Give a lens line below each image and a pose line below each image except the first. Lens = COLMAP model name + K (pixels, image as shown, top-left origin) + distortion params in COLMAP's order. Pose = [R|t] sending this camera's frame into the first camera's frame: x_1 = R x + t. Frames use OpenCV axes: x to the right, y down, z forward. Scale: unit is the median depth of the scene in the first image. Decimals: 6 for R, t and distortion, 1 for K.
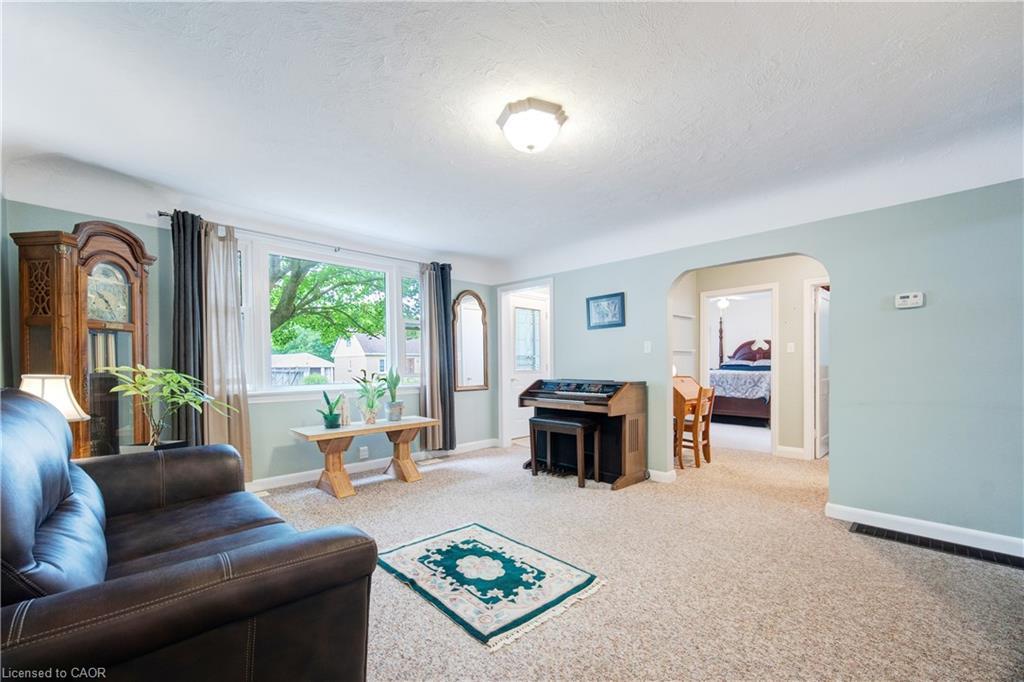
lens RADIAL K [[412.1, 0, 510.1], [0, 412.1, 369.1], [0, 0, 1]] dist [0.000257, -0.000006]
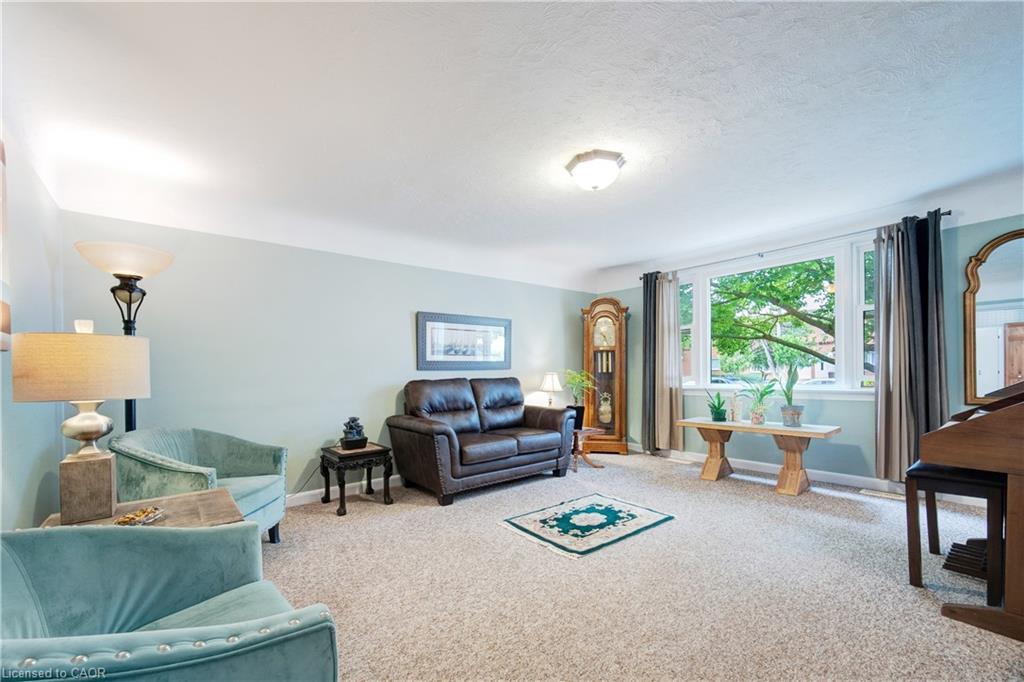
lens RADIAL K [[412.1, 0, 510.1], [0, 412.1, 369.1], [0, 0, 1]] dist [0.000257, -0.000006]
pose [[-0.065440, 0.004619, -0.997846, 1.056497], [0.010739, 0.999935, 0.003924, -0.018710], [0.997799, -0.010459, -0.065486, 0.679537]]
